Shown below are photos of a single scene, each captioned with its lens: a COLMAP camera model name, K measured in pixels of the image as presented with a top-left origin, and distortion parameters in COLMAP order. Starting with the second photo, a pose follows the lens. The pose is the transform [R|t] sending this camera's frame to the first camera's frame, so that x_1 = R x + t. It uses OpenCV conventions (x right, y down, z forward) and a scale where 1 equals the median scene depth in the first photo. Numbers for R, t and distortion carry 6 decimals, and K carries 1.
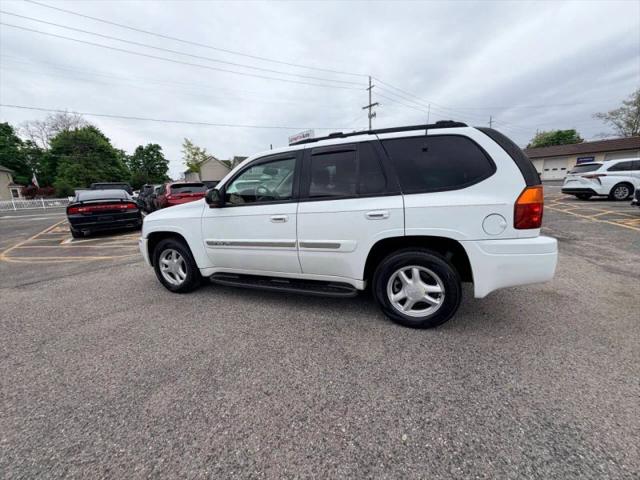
lens RADIAL K [[253.8, 0, 319.0], [0, 253.8, 239.6], [0, 0, 1]] dist [0.000095, 0.000009]
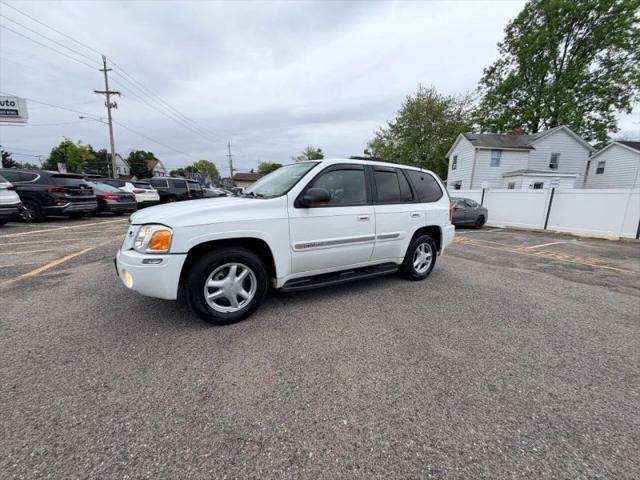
lens RADIAL K [[254.8, 0, 318.6], [0, 254.8, 239.5], [0, 0, 1]] dist [-0.000374, -0.000203]
pose [[0.590916, -0.066976, 0.803948, -1.123413], [0.105003, 0.994456, 0.005669, -0.007692], [-0.799870, 0.081067, 0.594673, 0.398127]]
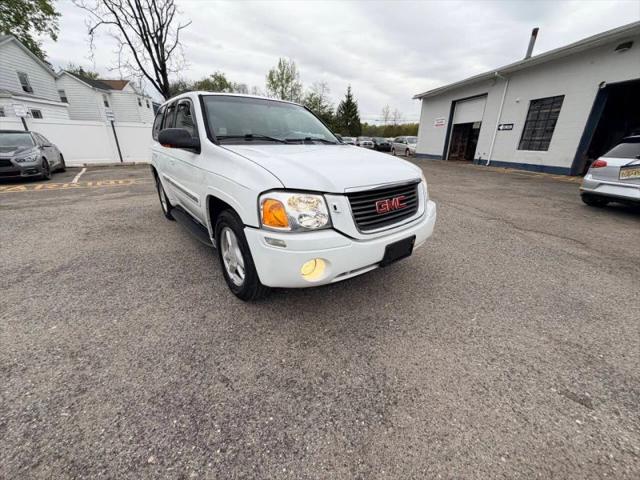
lens RADIAL K [[253.5, 0, 319.6], [0, 253.5, 239.5], [0, 0, 1]] dist [0.000109, -0.000096]
pose [[-0.866552, -0.147745, 0.476716, -0.945467], [0.128354, 0.857077, 0.498944, -0.360499], [-0.482299, 0.493549, -0.723738, 2.045866]]
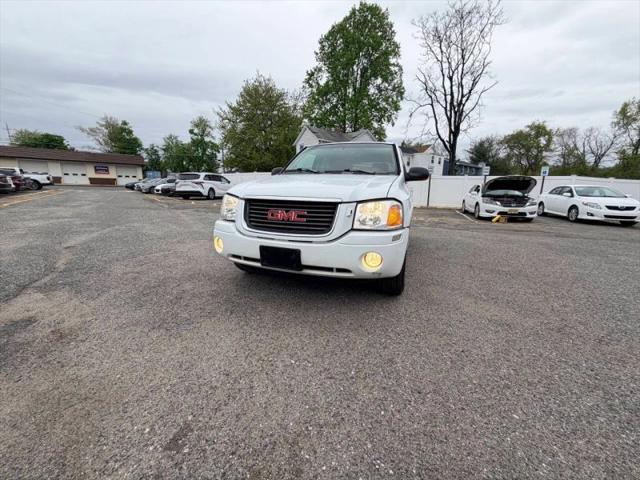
lens RADIAL K [[254.3, 0, 318.8], [0, 254.3, 238.9], [0, 0, 1]] dist [0.000571, -0.000220]
pose [[-0.015798, -0.150931, 0.988418, -1.494640], [0.182305, 0.971537, 0.151267, -0.127852], [-0.983115, 0.182583, 0.012167, 1.379728]]
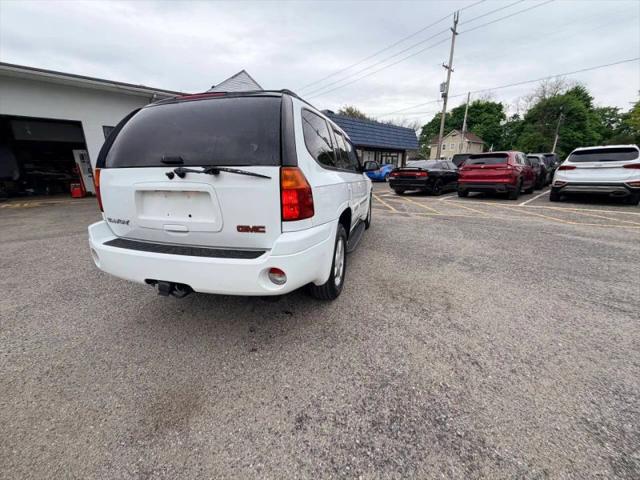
lens RADIAL K [[253.6, 0, 319.5], [0, 253.6, 237.2], [0, 0, 1]] dist [-0.000187, 0.000045]
pose [[0.082747, 0.303119, -0.949353, 1.280750], [-0.196602, 0.938864, 0.282634, -0.268570], [0.976985, 0.163258, 0.137282, 1.138928]]
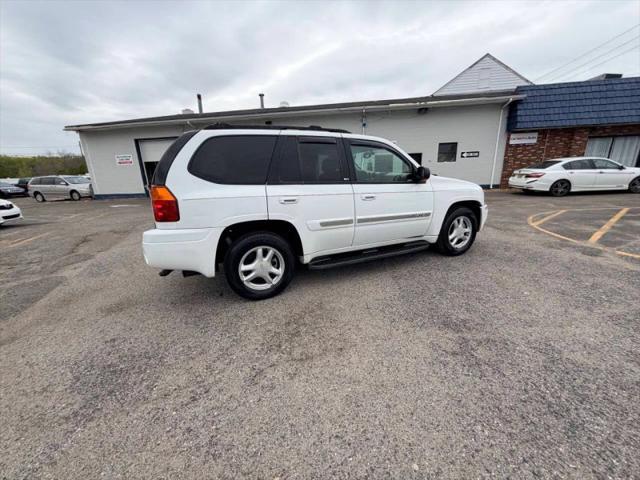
lens RADIAL K [[253.5, 0, 319.6], [0, 253.5, 239.5], [0, 0, 1]] dist [0.000109, -0.000096]
pose [[-0.713130, 0.243617, -0.657340, 0.935200], [-0.077537, 0.904512, 0.419340, -0.456893], [0.696730, 0.350012, -0.626146, 2.003806]]
